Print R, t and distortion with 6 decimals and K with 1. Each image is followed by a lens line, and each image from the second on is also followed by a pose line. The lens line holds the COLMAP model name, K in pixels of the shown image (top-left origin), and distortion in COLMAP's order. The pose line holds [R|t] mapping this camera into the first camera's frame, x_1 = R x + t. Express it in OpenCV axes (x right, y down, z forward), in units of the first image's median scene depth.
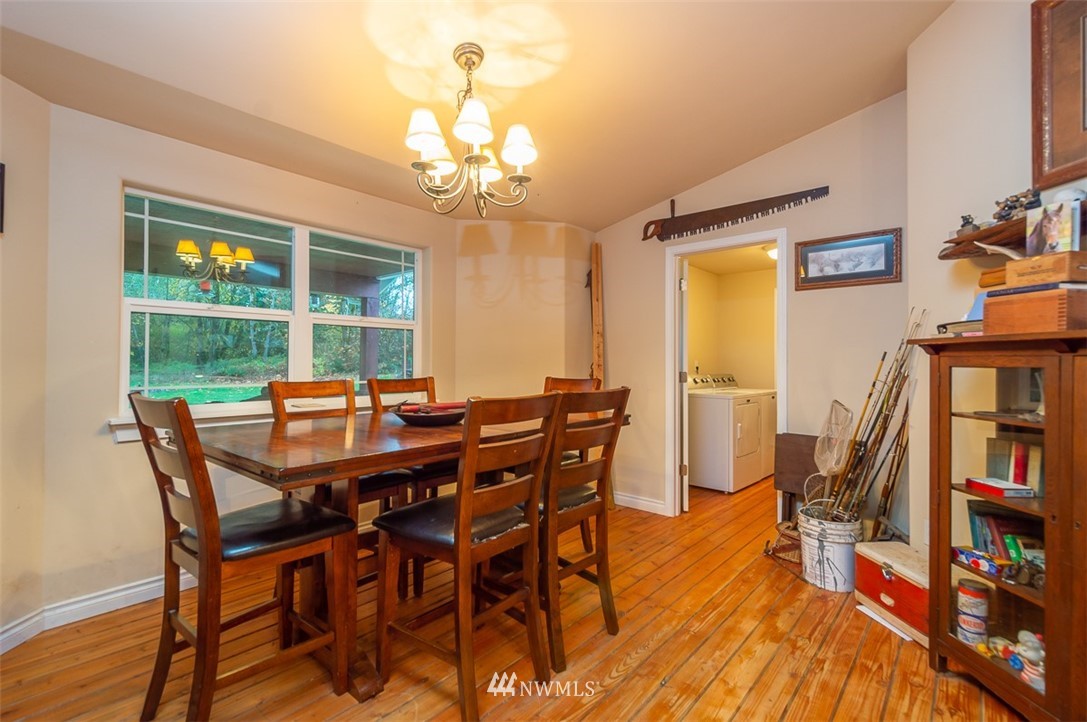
lens RADIAL K [[491.1, 0, 545.6], [0, 491.1, 361.3], [0, 0, 1]] dist [0.012302, -0.000877]
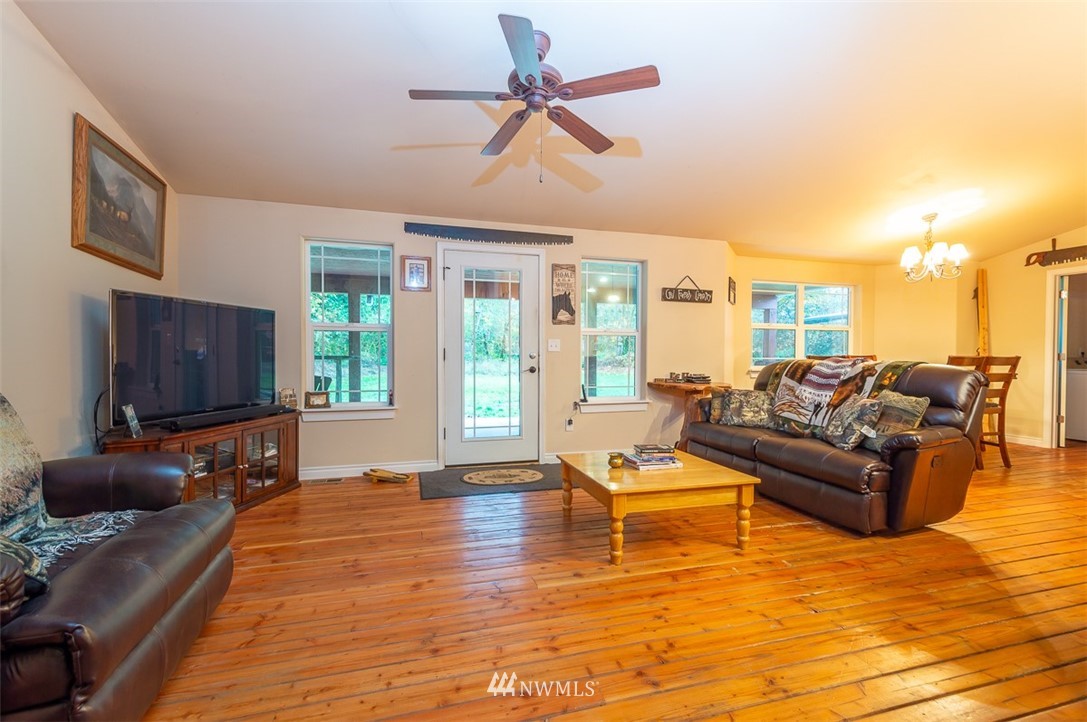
lens RADIAL K [[491.1, 0, 538.5], [0, 491.1, 366.5], [0, 0, 1]] dist [0.012302, -0.000877]
pose [[0.846804, 0.009364, -0.531822, -0.260203], [0.003585, 0.999722, 0.023312, 0.021051], [0.531893, -0.021647, 0.846535, -1.116884]]
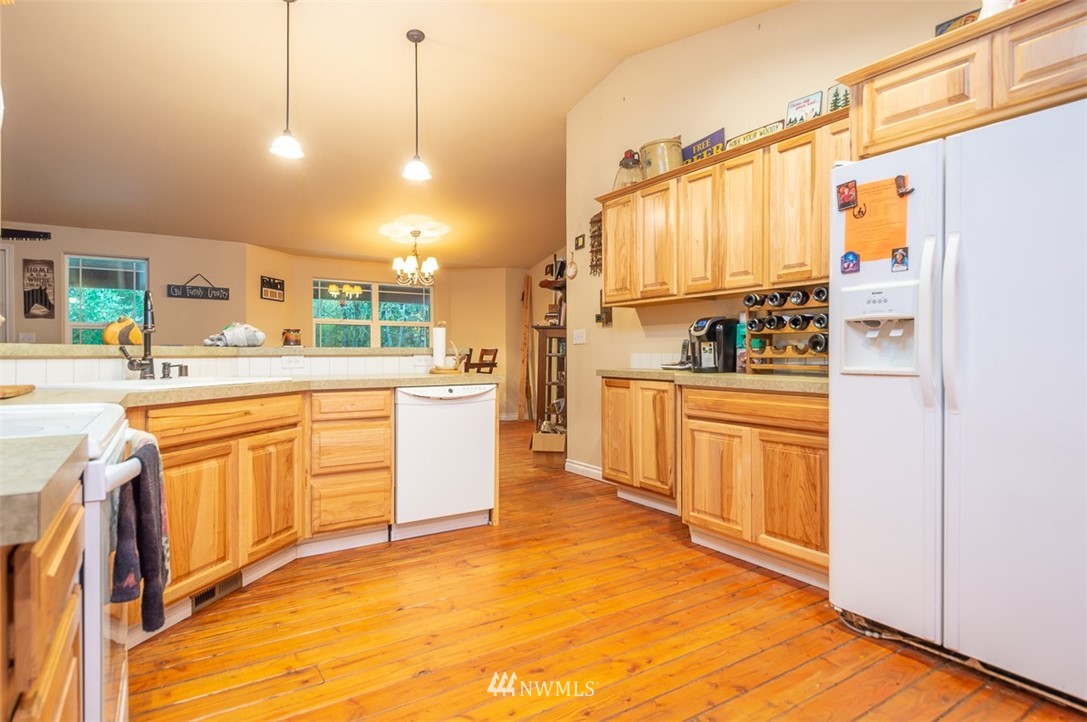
lens RADIAL K [[586.5, 0, 549.4], [0, 586.5, 357.2], [0, 0, 1]] dist [0.000631, -0.001810]
pose [[0.961983, -0.005812, -0.273047, 0.827842], [0.008354, 0.999932, 0.008149, 0.043823], [0.272981, -0.010121, 0.961966, -1.133524]]
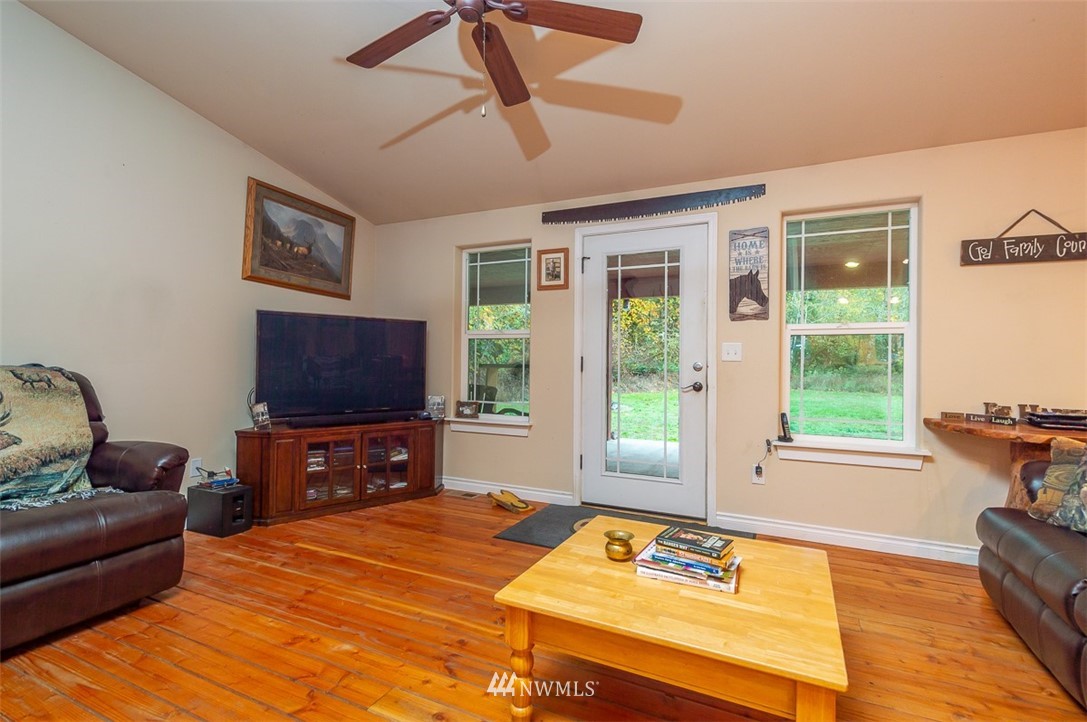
lens RADIAL K [[518.3, 0, 546.8], [0, 518.3, 360.2], [0, 0, 1]] dist [0.010563, -0.000839]
pose [[0.261143, -0.009107, -0.965257, -0.120809], [-0.006730, 0.999914, -0.011254, 0.022699], [0.965277, 0.009435, 0.261060, -0.575702]]
